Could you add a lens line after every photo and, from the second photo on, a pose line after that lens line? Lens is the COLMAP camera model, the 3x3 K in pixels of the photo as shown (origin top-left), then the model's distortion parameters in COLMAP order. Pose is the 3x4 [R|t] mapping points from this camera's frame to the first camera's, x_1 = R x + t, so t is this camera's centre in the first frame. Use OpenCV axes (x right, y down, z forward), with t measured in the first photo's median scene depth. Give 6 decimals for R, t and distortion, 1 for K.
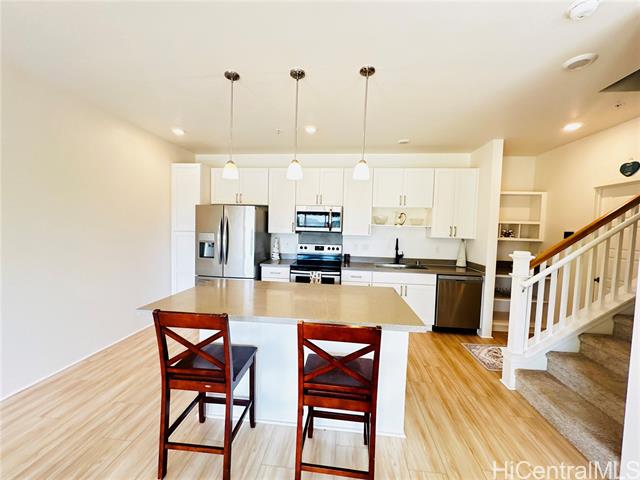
lens RADIAL K [[256.9, 0, 320.8], [0, 256.9, 239.0], [0, 0, 1]] dist [0.002076, -0.000081]
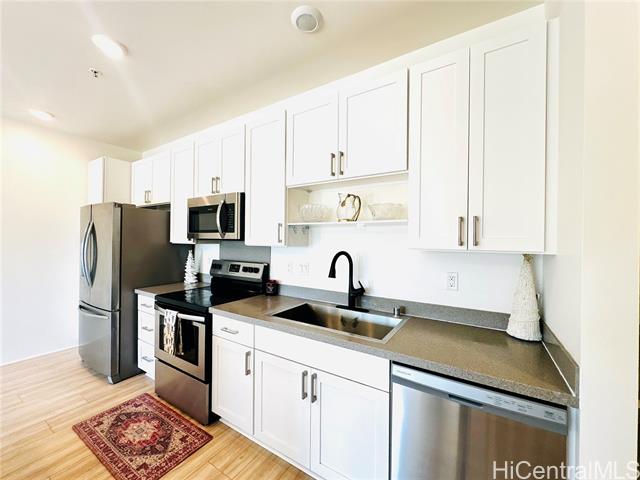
lens RADIAL K [[256.9, 0, 319.6], [0, 256.9, 239.2], [0, 0, 1]] dist [0.002076, -0.000081]
pose [[0.891436, -0.019346, -0.452733, 0.490843], [-0.006150, 0.998480, -0.054776, 0.000638], [0.453104, 0.051614, 0.889962, 0.614547]]
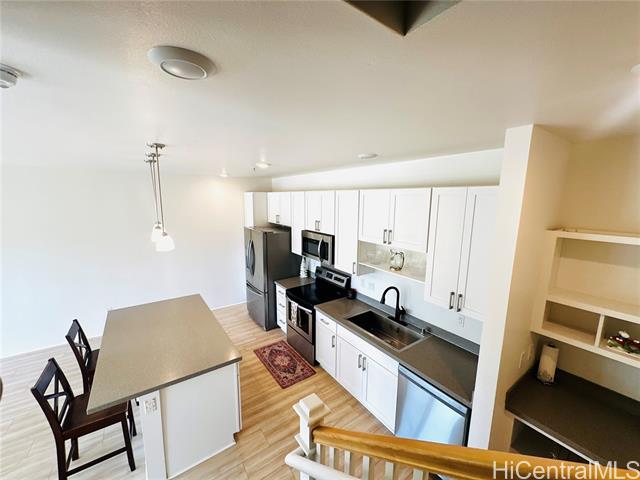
lens RADIAL K [[256.9, 0, 320.6], [0, 256.9, 239.9], [0, 0, 1]] dist [0.002076, -0.000081]
pose [[0.653245, 0.101458, -0.750318, 0.724157], [-0.024755, 0.993313, 0.112764, -0.216537], [0.756741, -0.055088, 0.651389, 0.424238]]
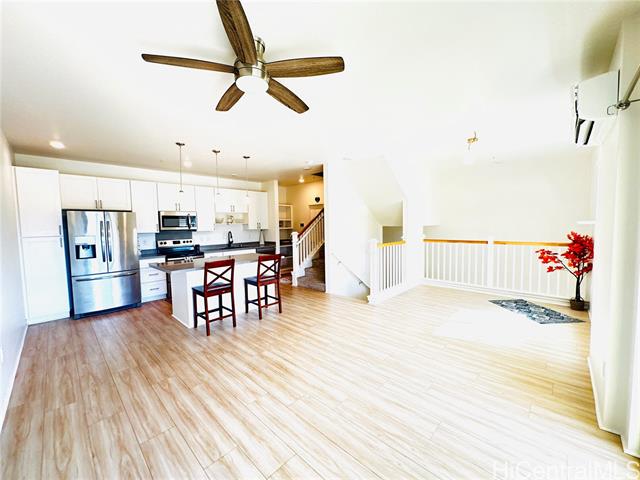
lens RADIAL K [[256.9, 0, 319.9], [0, 256.9, 240.1], [0, 0, 1]] dist [0.002076, -0.000081]
pose [[0.609138, -0.086576, 0.788325, -0.678973], [0.072863, 0.995929, 0.053074, 0.007758], [-0.789710, 0.025110, 0.612966, -0.473827]]
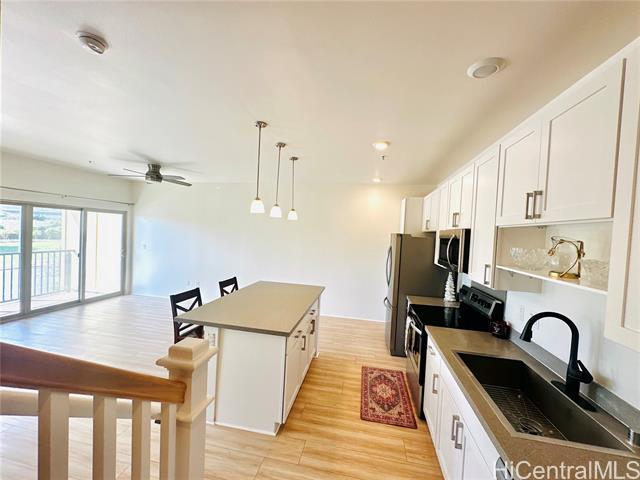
lens RADIAL K [[256.9, 0, 320.4], [0, 256.9, 239.1], [0, 0, 1]] dist [0.002076, -0.000081]
pose [[-0.085883, -0.007788, -0.996275, 0.709048], [-0.101313, 0.994854, 0.000957, -0.073778], [0.991141, 0.101018, -0.086230, 0.749422]]
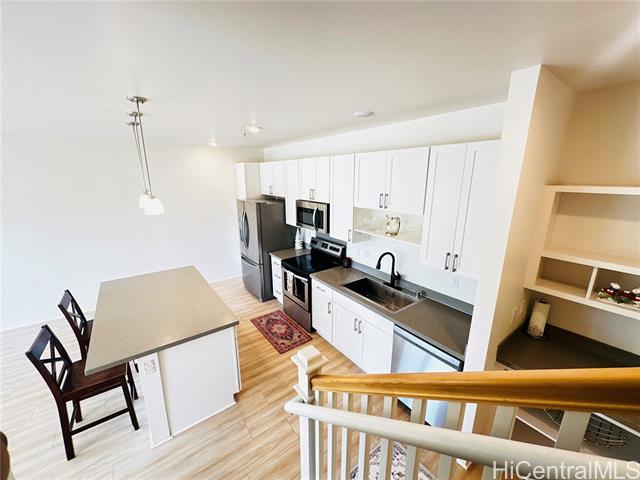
lens RADIAL K [[256.9, 0, 320.7], [0, 256.9, 239.6], [0, 0, 1]] dist [0.002076, -0.000081]
pose [[0.670944, 0.152494, -0.725658, 0.718422], [-0.015013, 0.981218, 0.192317, -0.179227], [0.741356, -0.118140, 0.660632, 0.427630]]
